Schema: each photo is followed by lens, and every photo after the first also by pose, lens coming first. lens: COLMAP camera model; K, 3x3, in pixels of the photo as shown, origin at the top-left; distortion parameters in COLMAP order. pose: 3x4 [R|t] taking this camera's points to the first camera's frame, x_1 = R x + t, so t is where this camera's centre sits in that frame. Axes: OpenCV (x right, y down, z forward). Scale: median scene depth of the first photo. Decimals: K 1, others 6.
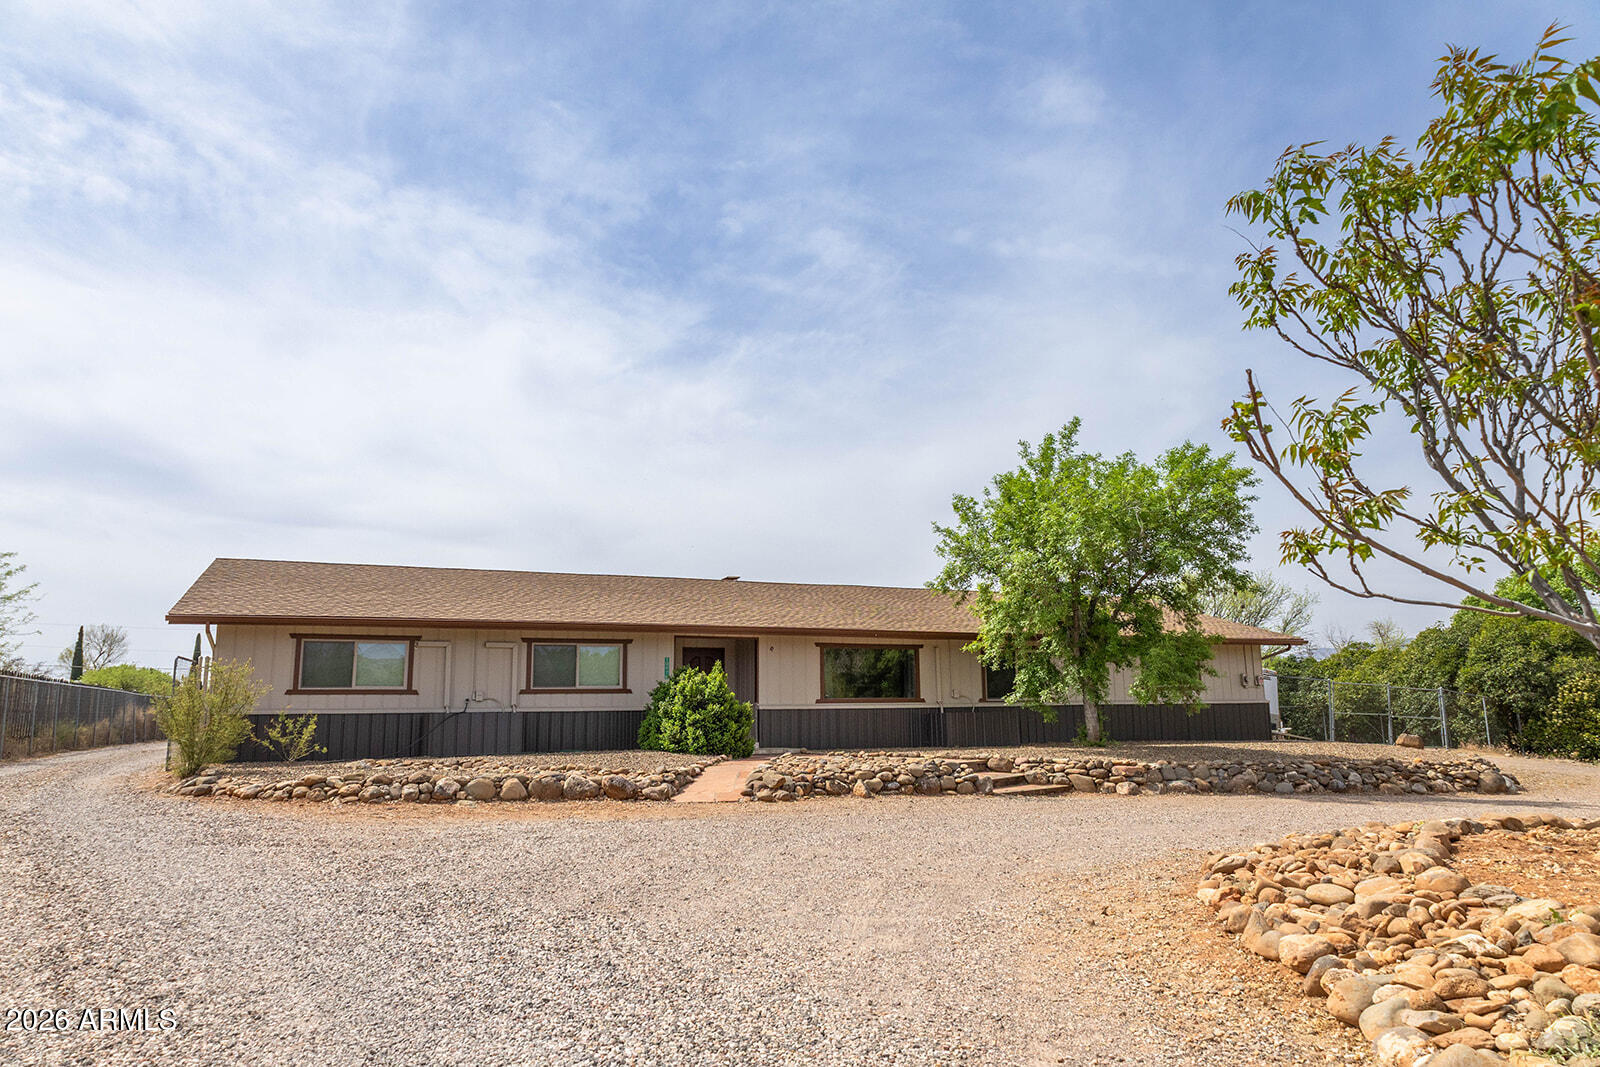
lens RADIAL K [[1004.6, 0, 800.0], [0, 1004.6, 533.5], [0, 0, 1]] dist [0.024743, -0.001976]
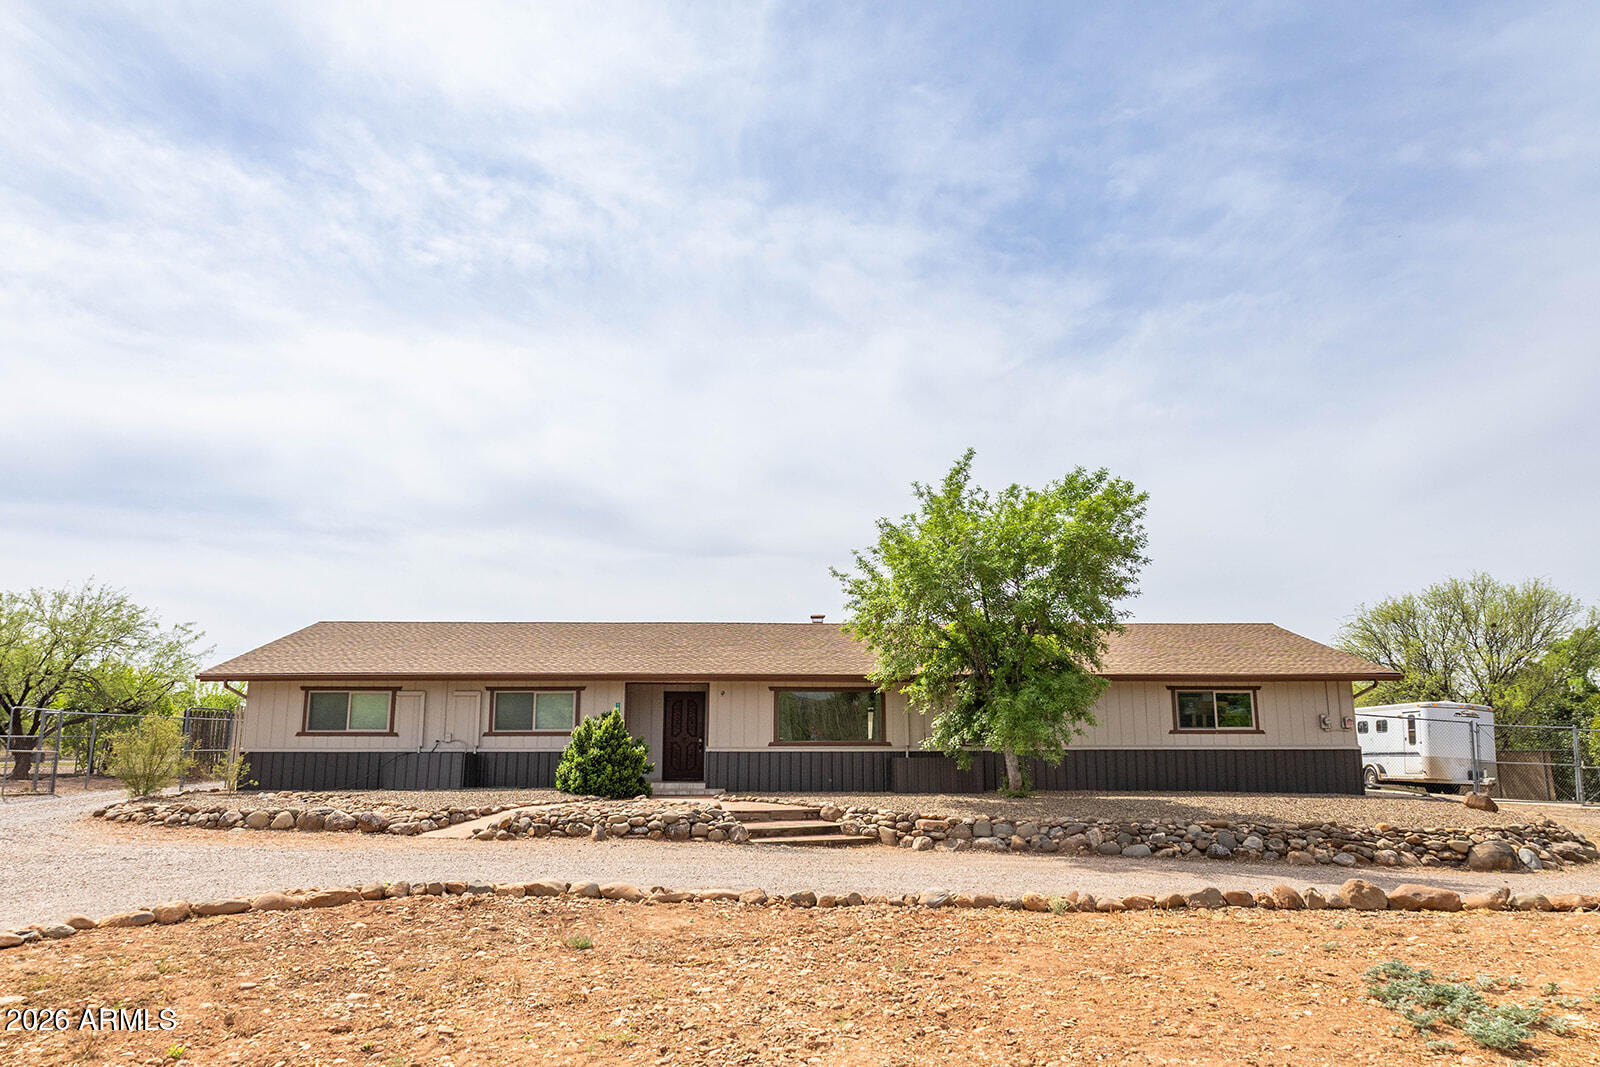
lens RADIAL K [[1067.2, 0, 809.9], [0, 1067.2, 617.1], [0, 0, 1]] dist [0.036301, -0.000646]
pose [[0.934411, -0.027905, -0.355101, 0.477869], [0.051646, 0.997006, 0.057552, -0.024238], [0.352432, -0.072117, 0.933055, 0.011474]]
